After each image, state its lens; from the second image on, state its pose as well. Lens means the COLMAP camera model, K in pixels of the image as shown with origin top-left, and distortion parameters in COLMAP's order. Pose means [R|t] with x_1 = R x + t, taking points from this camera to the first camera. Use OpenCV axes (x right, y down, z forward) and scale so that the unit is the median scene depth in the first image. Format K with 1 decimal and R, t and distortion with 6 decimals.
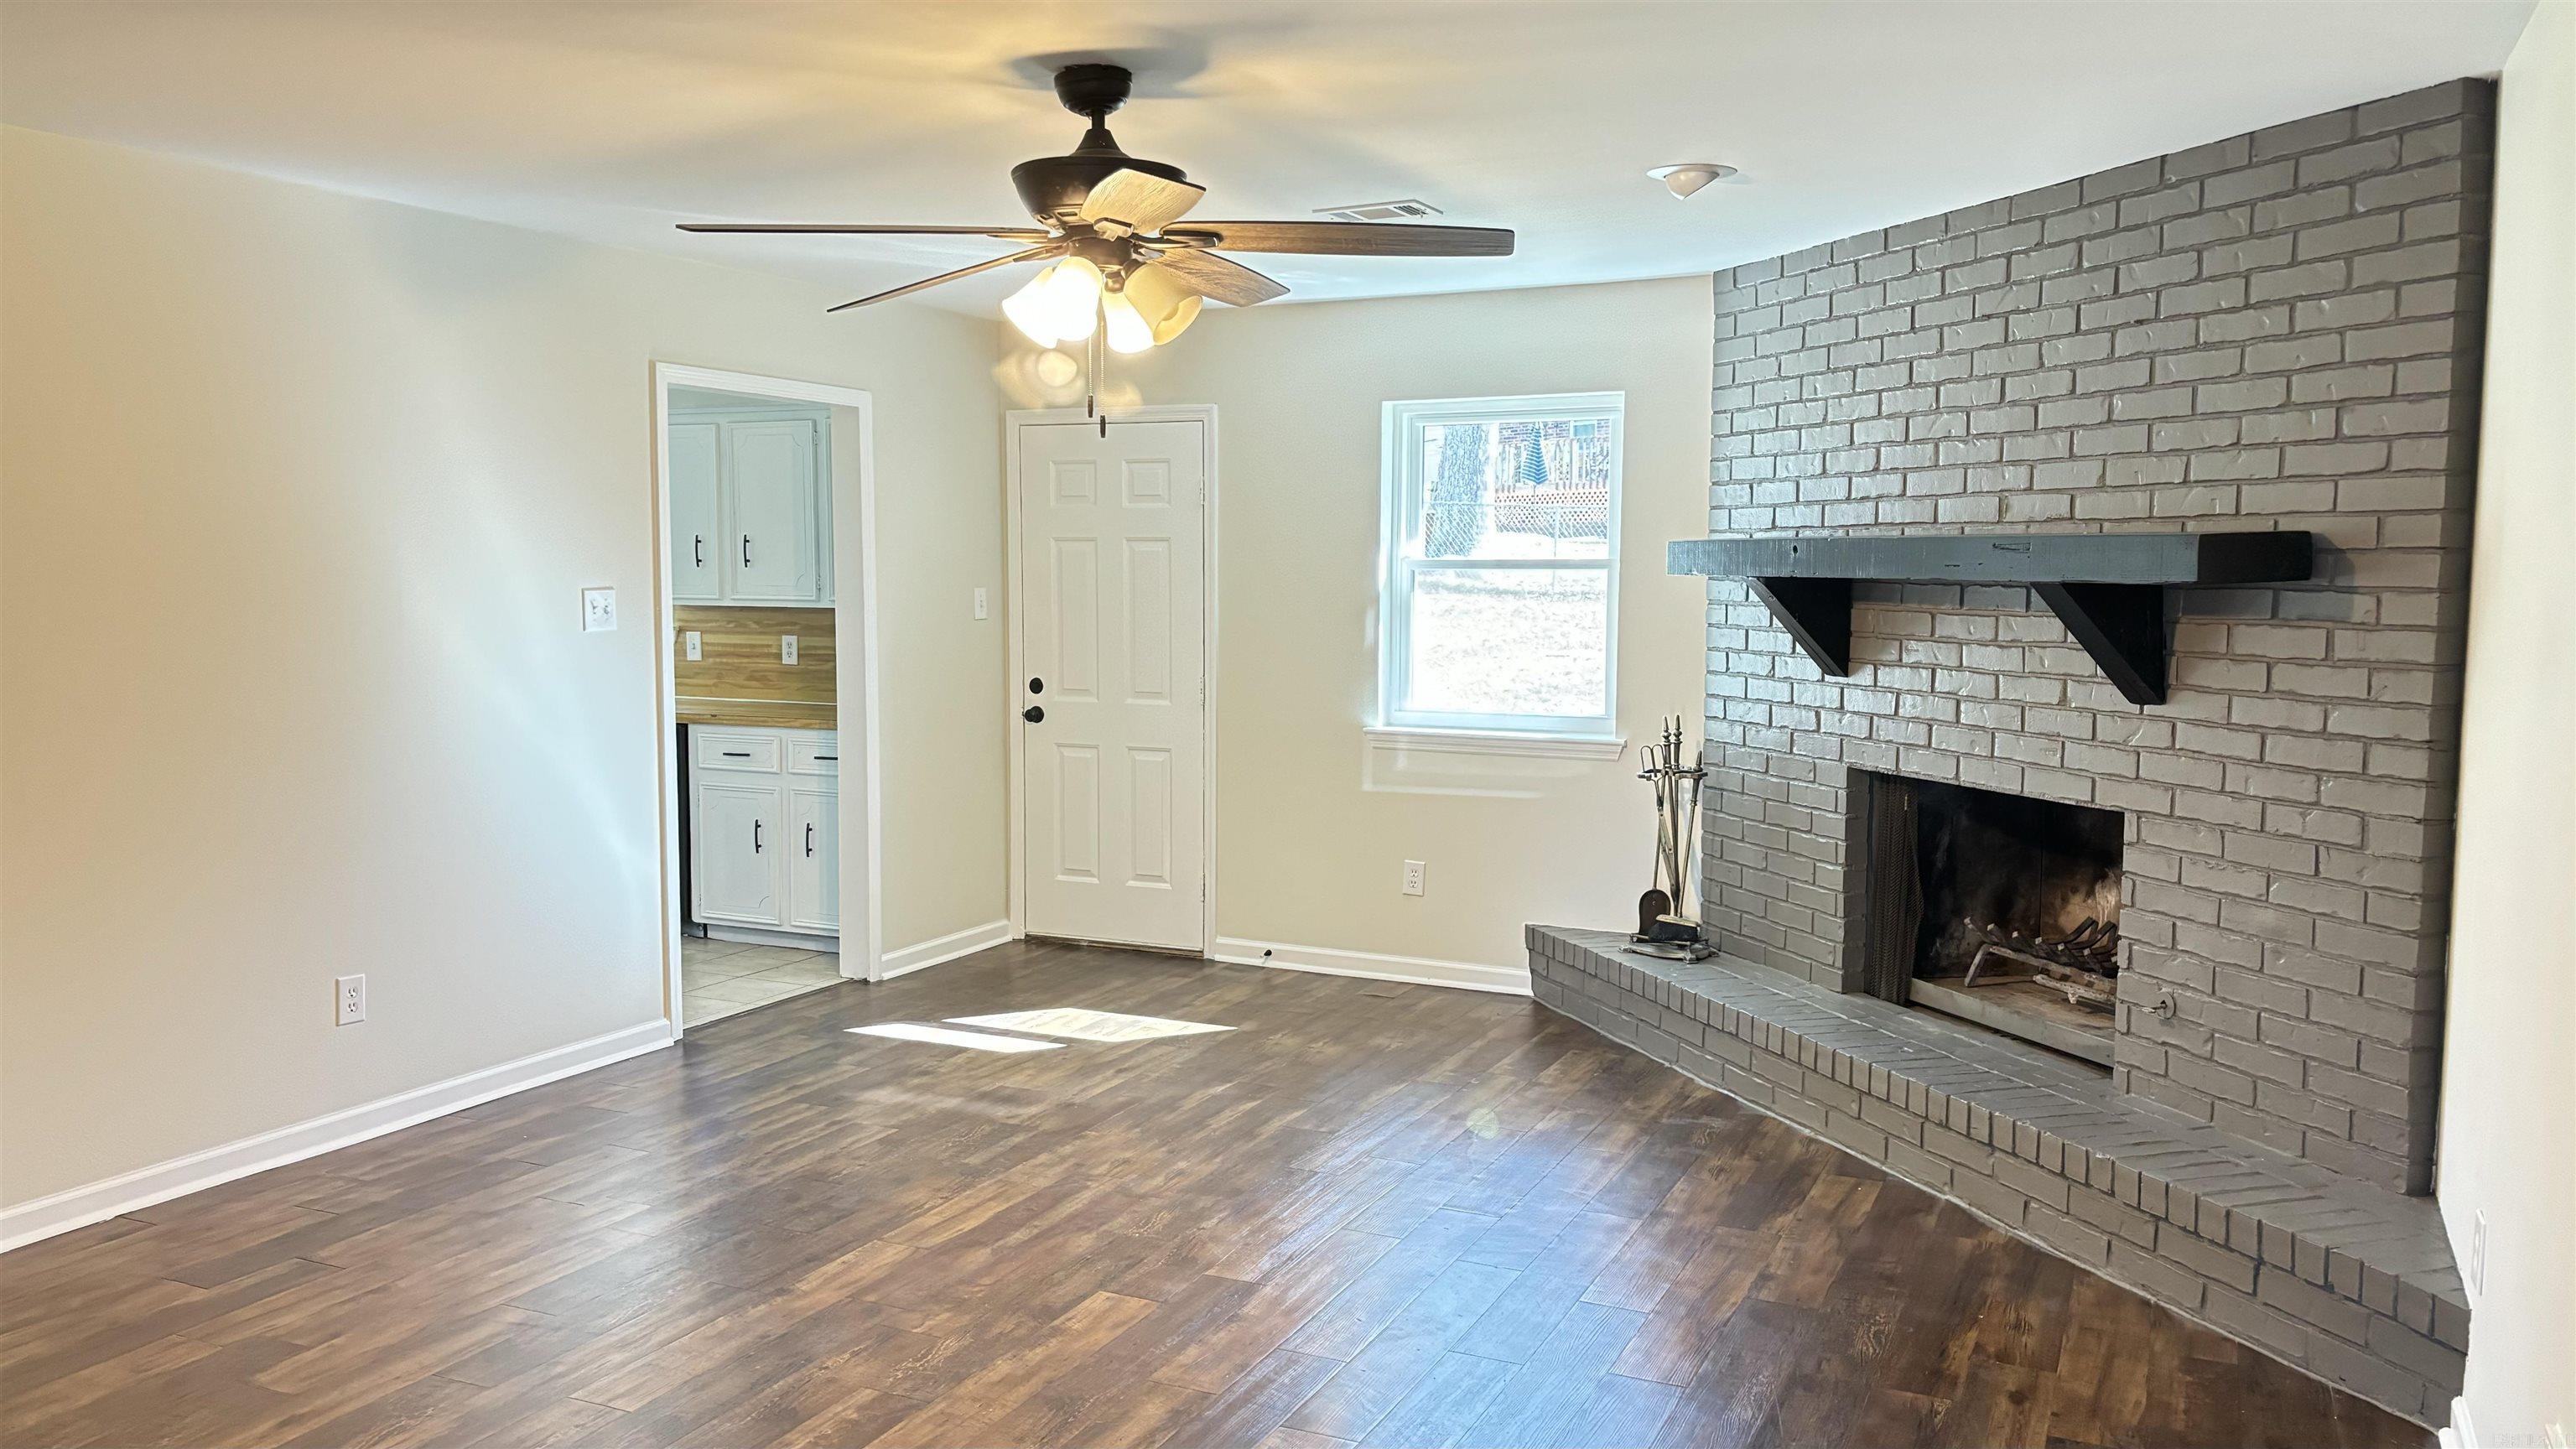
lens RADIAL K [[1996.2, 0, 1288.0], [0, 1996.2, 724.5], [0, 0, 1]] dist [0.099382, -0.000277]
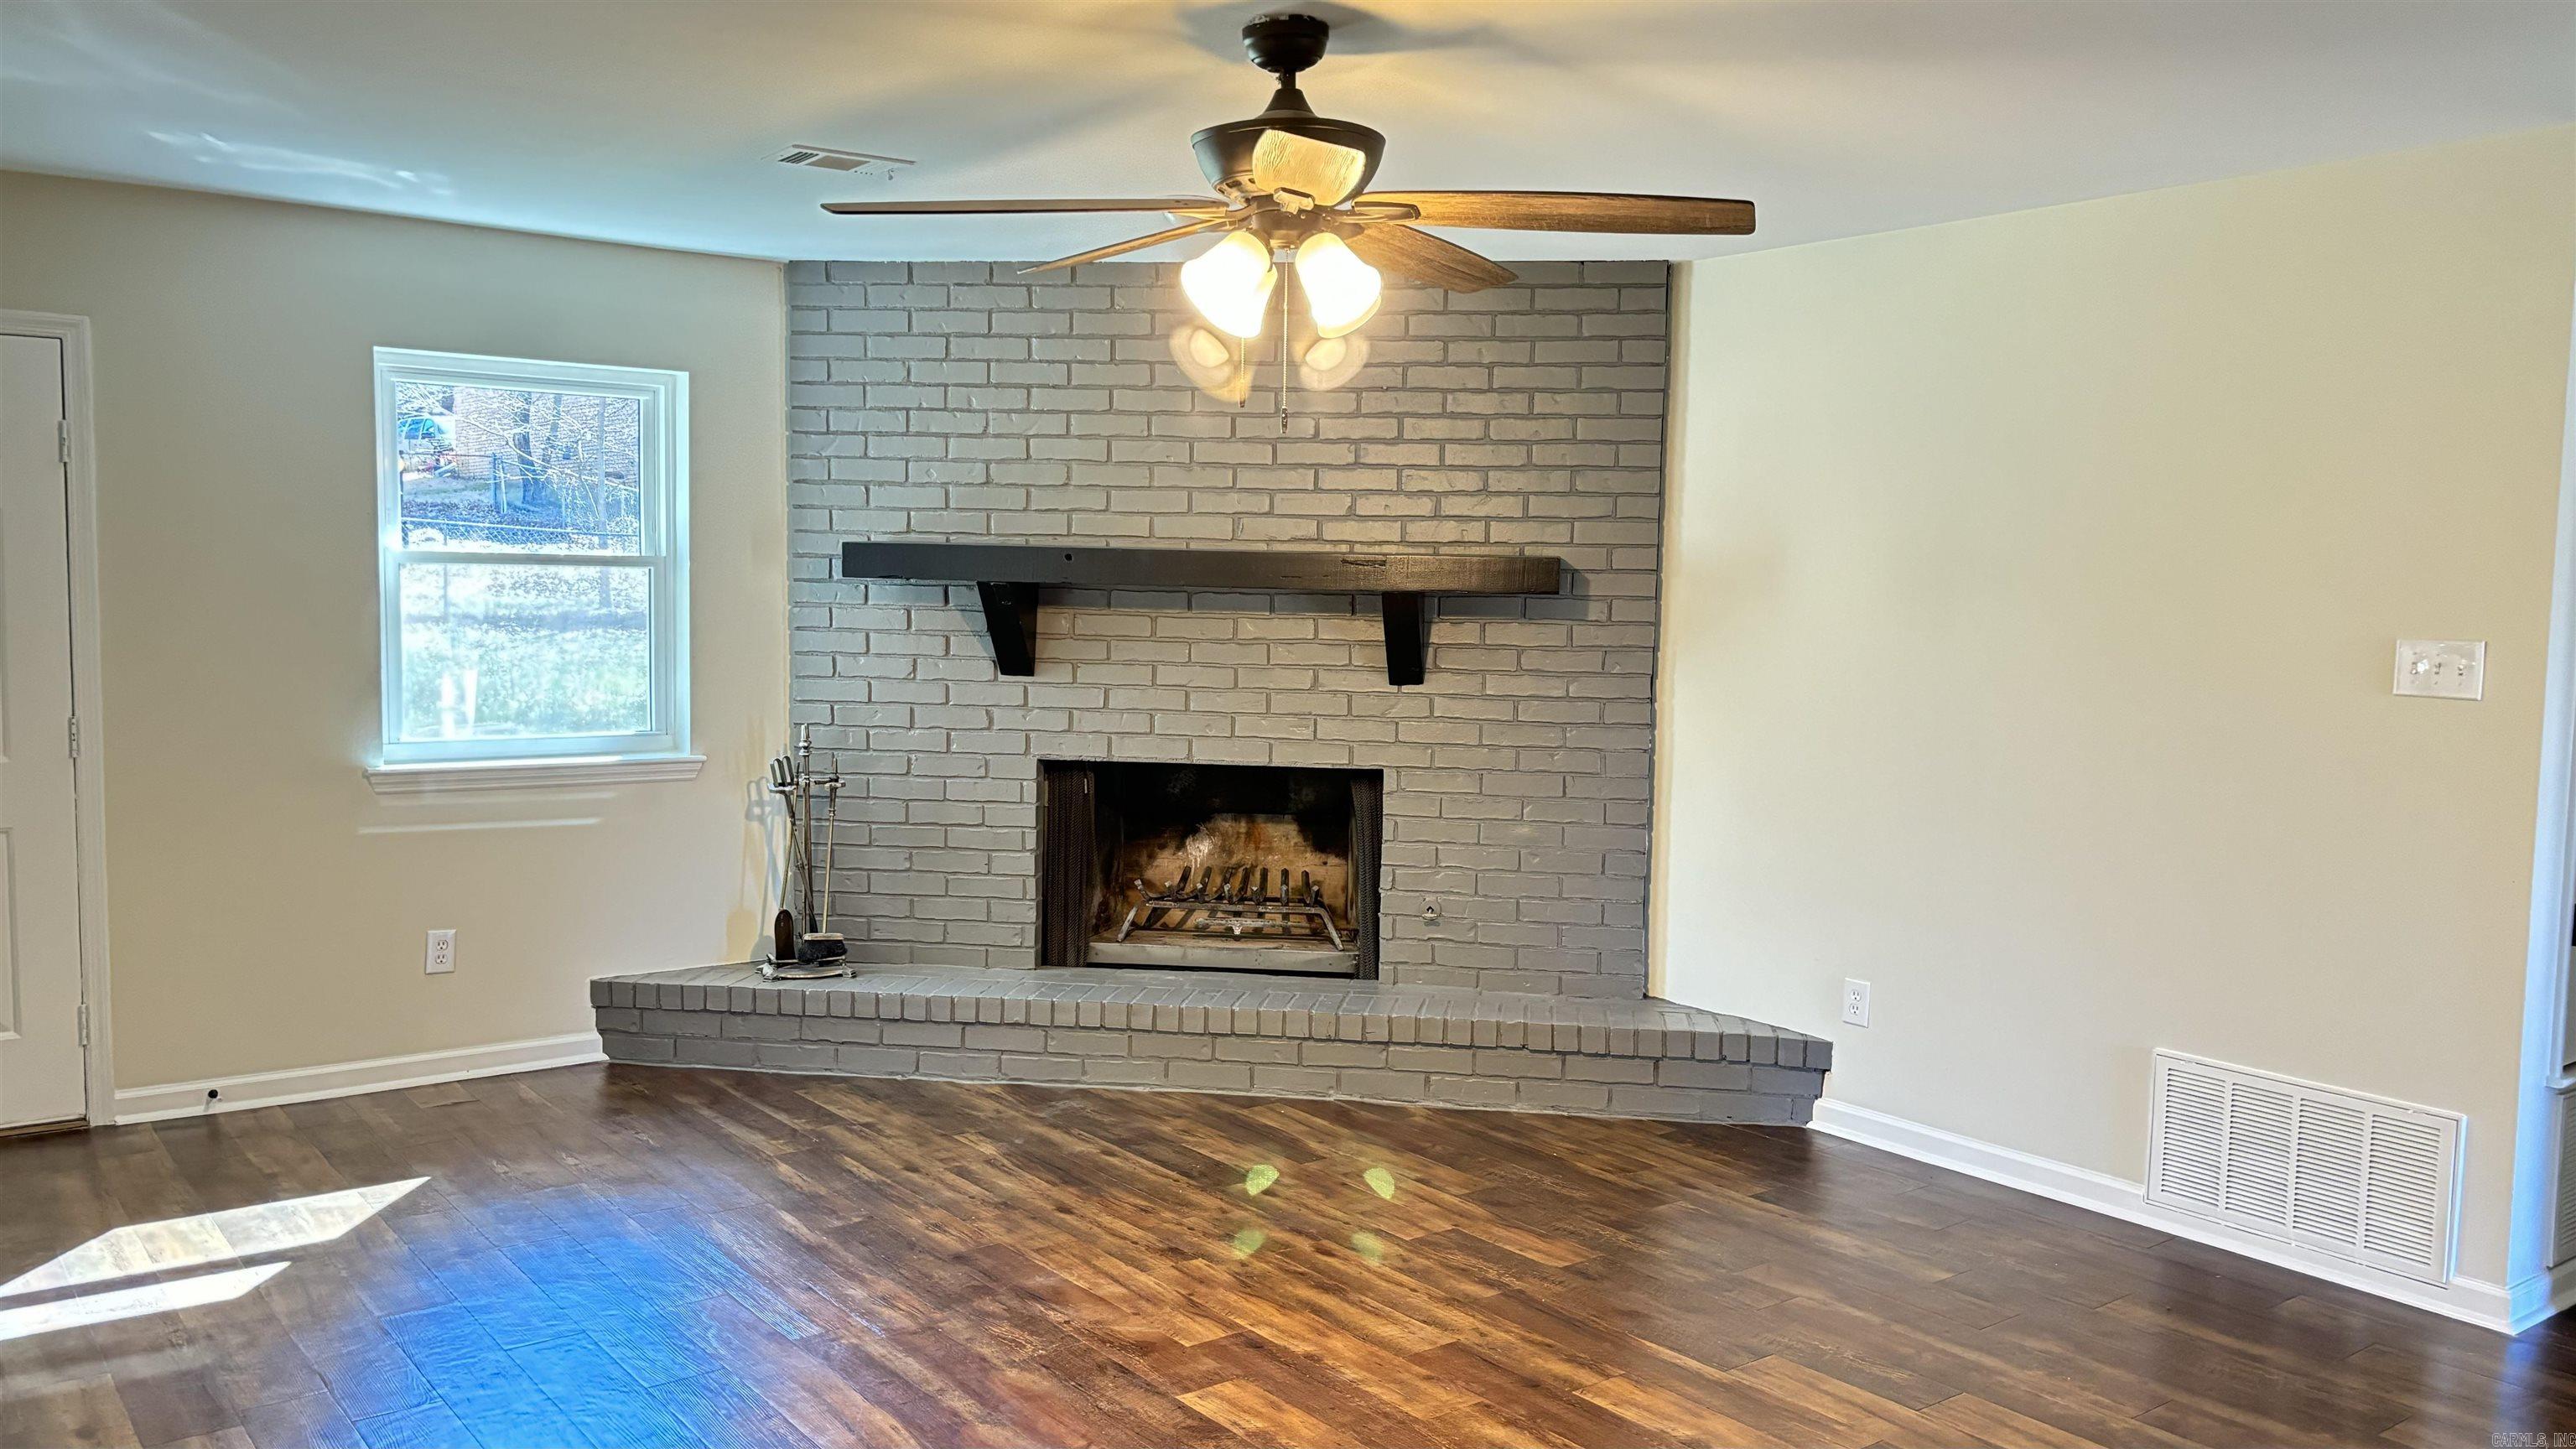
lens RADIAL K [[1932.8, 0, 1326.4], [0, 1932.8, 748.5], [0, 0, 1]] dist [0.253901, -0.296895]
pose [[0.457207, -0.071679, 0.886467, -0.649824], [0.057544, 0.997042, 0.050941, -0.032580], [-0.887496, 0.027720, 0.459980, 0.432264]]
